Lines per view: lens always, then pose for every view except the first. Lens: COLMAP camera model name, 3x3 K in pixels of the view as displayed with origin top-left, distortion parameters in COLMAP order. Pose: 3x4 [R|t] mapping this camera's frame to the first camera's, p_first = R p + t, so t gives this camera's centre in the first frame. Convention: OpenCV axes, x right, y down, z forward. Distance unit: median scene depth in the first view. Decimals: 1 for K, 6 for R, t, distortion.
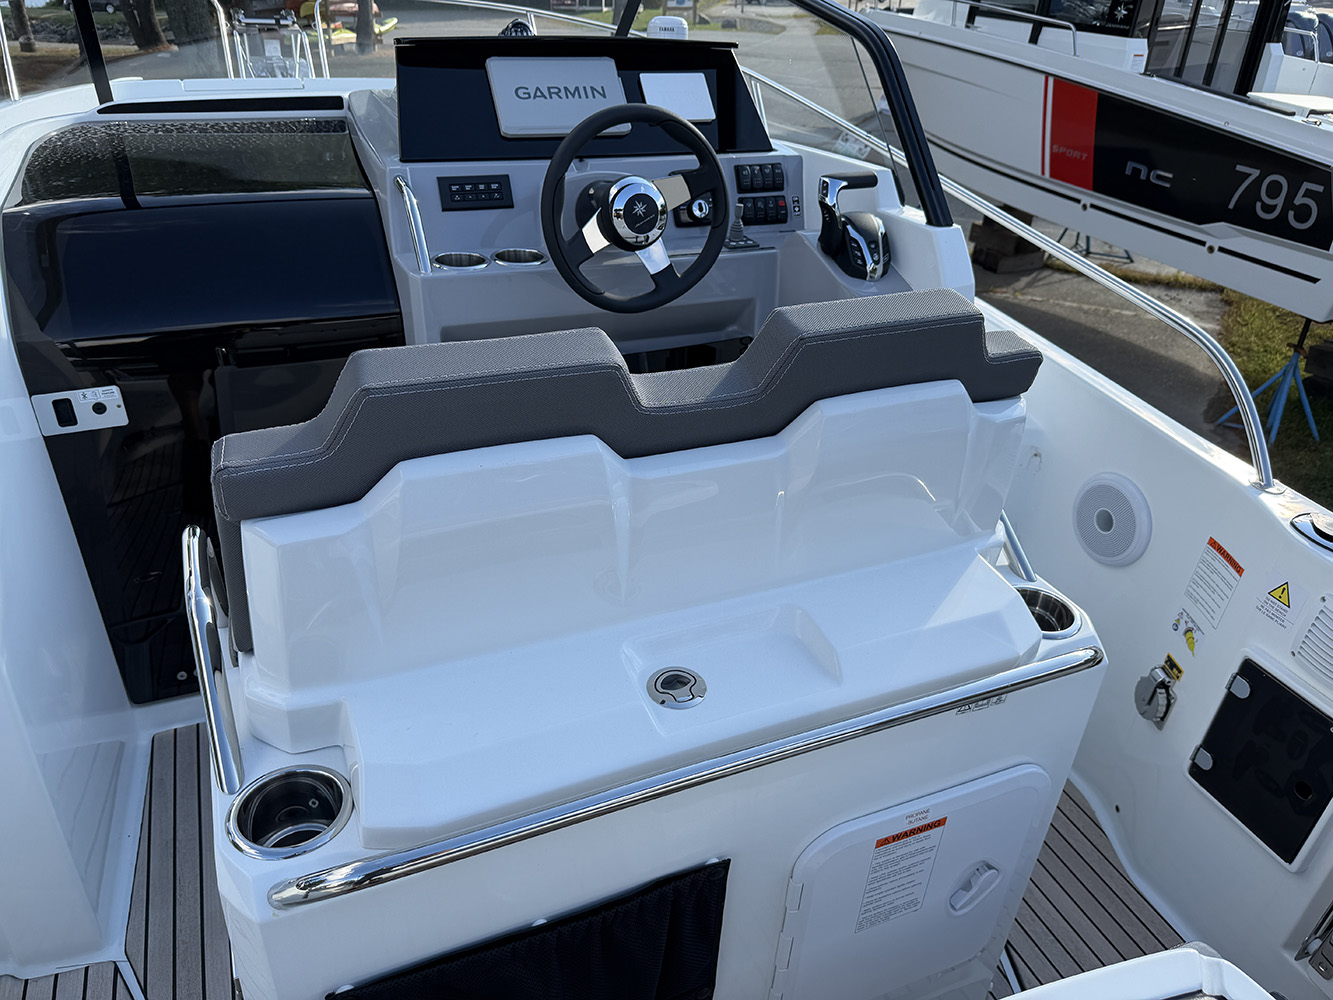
lens RADIAL K [[929.6, 0, 664.4], [0, 929.6, 501.0], [0, 0, 1]] dist [-0.013410, -0.000181]
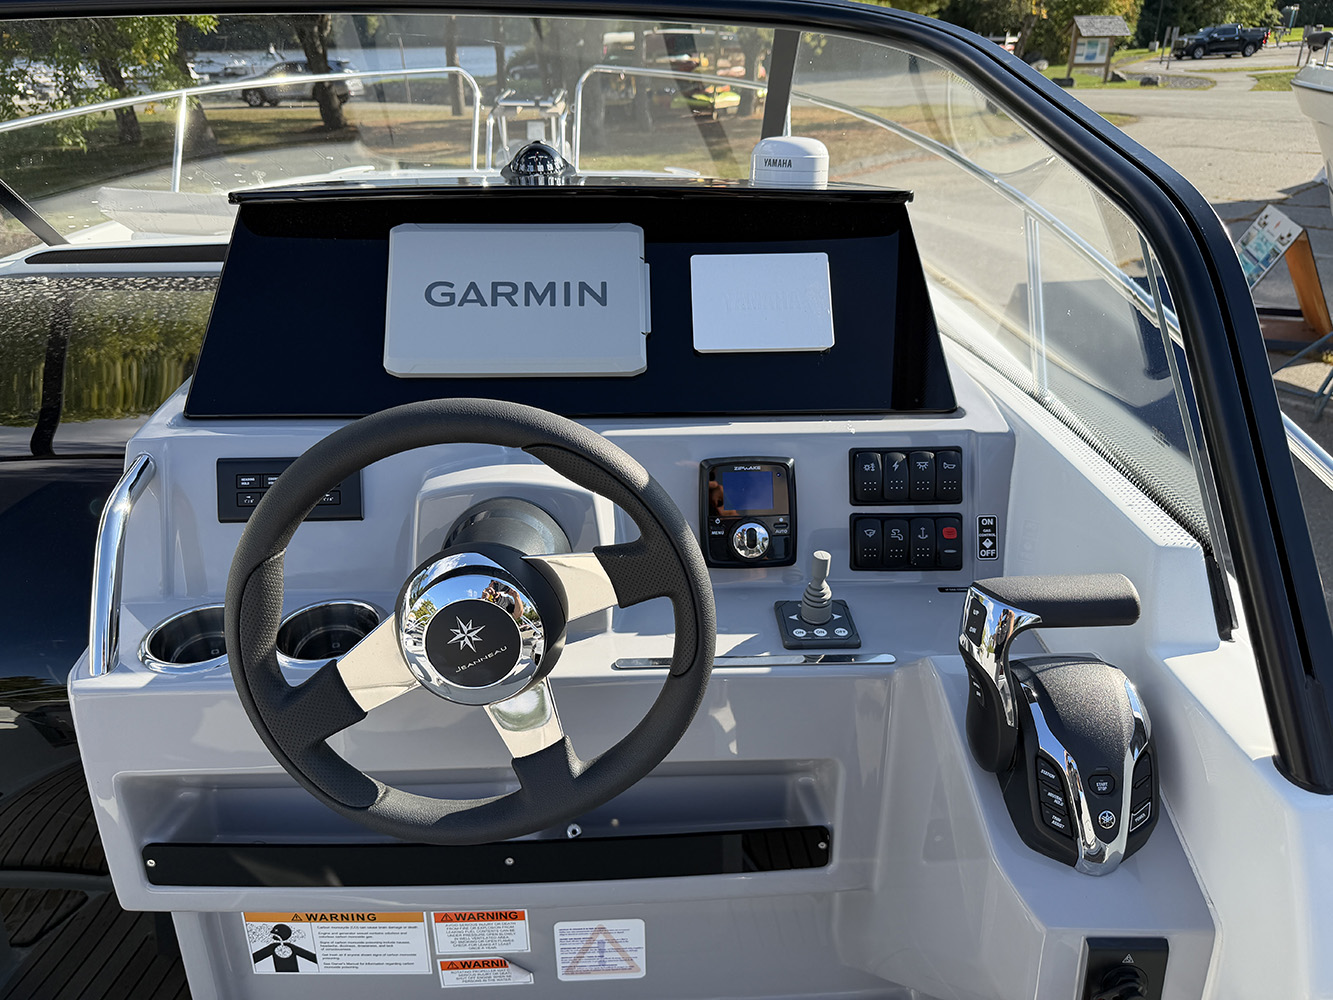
lens RADIAL K [[929.6, 0, 654.2], [0, 929.6, 496.1], [0, 0, 1]] dist [-0.013410, -0.000181]
pose [[0.923190, 0.139229, -0.358238, 0.156584], [-0.159462, 0.986823, -0.027411, -0.307142], [0.349702, 0.082431, 0.933228, 0.514137]]
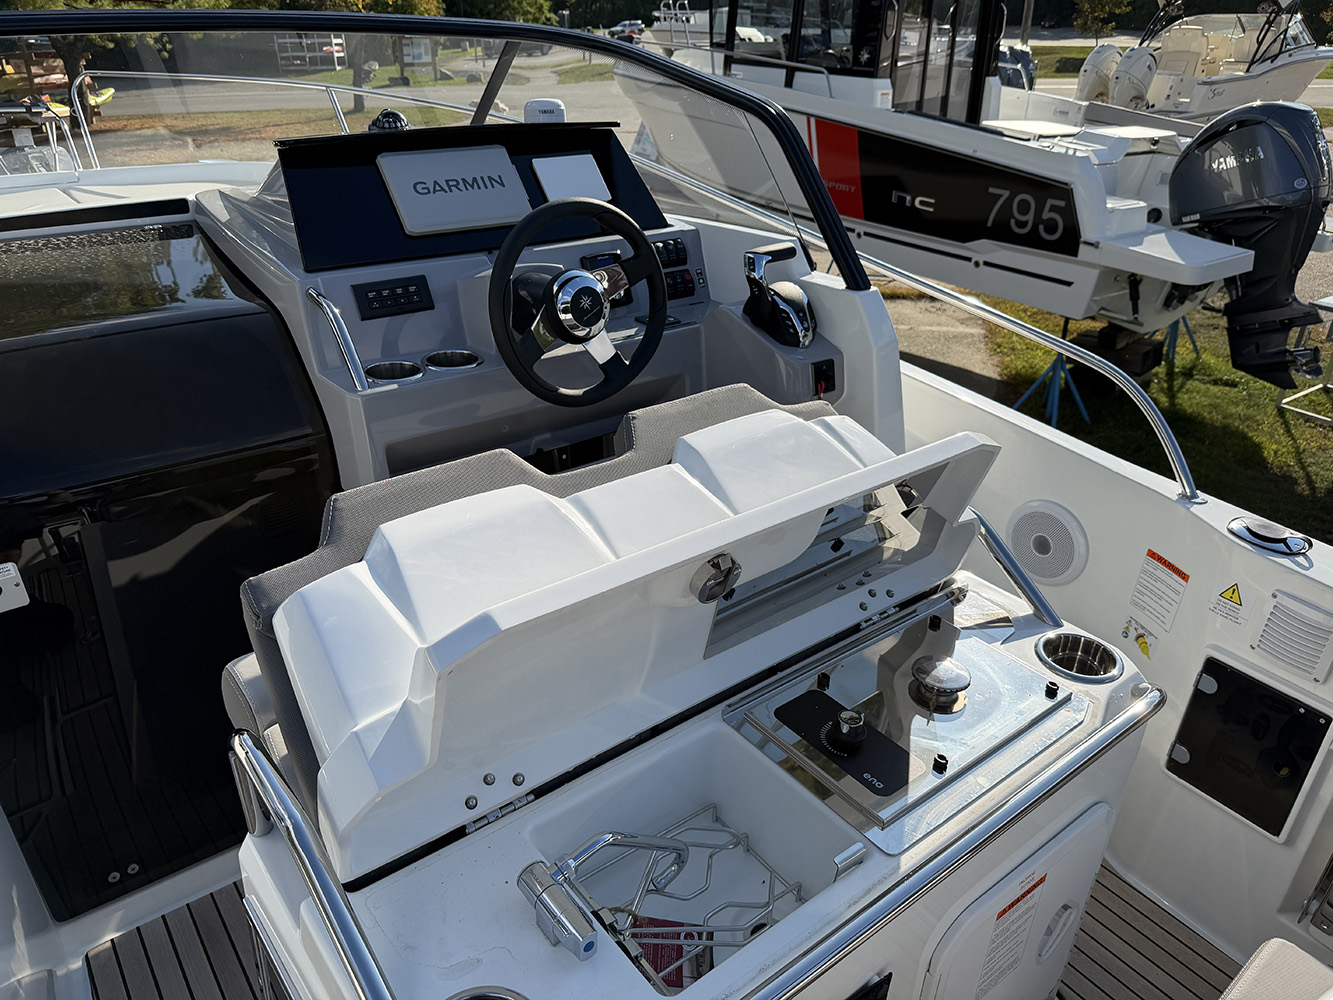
lens RADIAL K [[929.6, 0, 660.1], [0, 929.6, 504.8], [0, 0, 1]] dist [-0.013410, -0.000181]
pose [[0.968674, -0.138111, 0.206386, -0.146003], [0.146349, 0.988914, -0.025124, -0.054722], [-0.200628, 0.054541, 0.978148, 0.033704]]
